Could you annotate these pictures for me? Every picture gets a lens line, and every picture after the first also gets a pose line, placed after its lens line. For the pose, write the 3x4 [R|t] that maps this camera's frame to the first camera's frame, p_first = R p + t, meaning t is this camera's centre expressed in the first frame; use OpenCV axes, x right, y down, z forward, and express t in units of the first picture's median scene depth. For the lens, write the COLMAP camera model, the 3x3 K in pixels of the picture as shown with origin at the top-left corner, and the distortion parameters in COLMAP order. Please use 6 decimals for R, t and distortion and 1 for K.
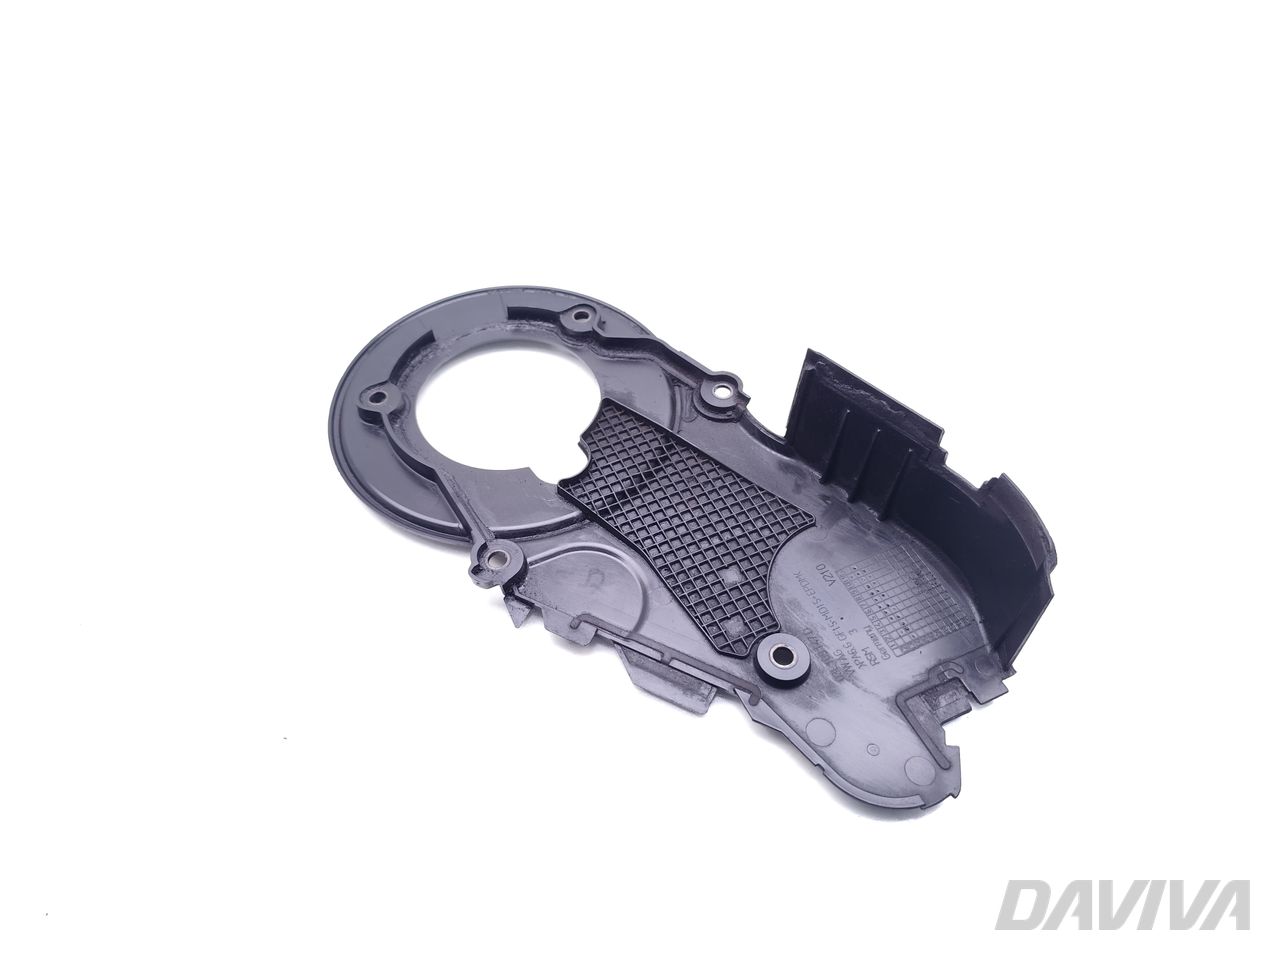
lens RADIAL K [[858.4, 0, 640.0], [0, 858.4, 480.0], [0, 0, 1]] dist [-0.001235, -0.000213]
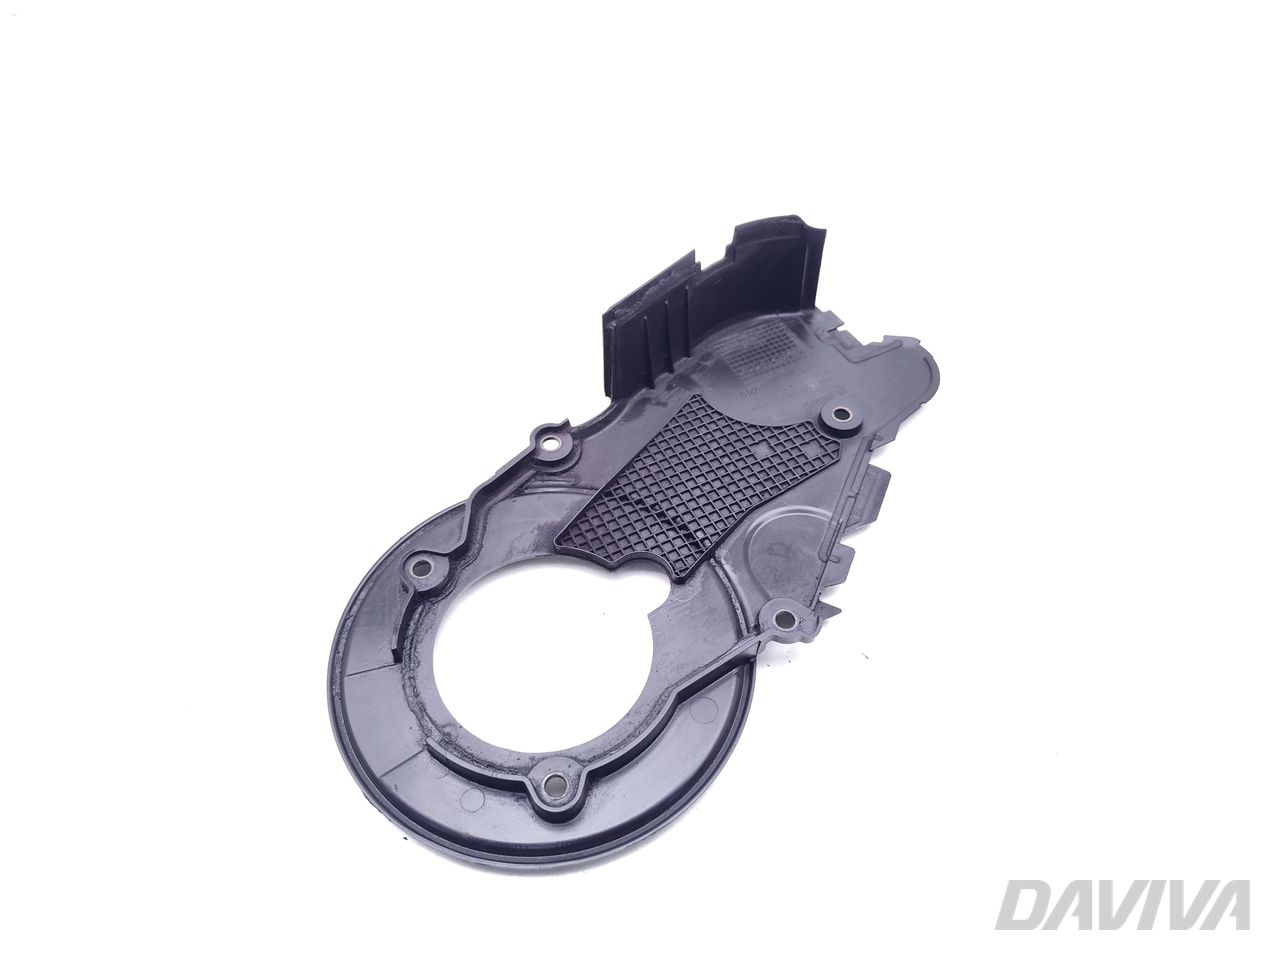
lens RADIAL K [[858.4, 0, 640.0], [0, 858.4, 480.0], [0, 0, 1]] dist [-0.001235, -0.000213]
pose [[-0.023605, -0.787208, 0.616235, -0.580351], [0.785975, 0.366314, 0.498054, -0.530883], [-0.617808, 0.496102, 0.610079, 0.386549]]
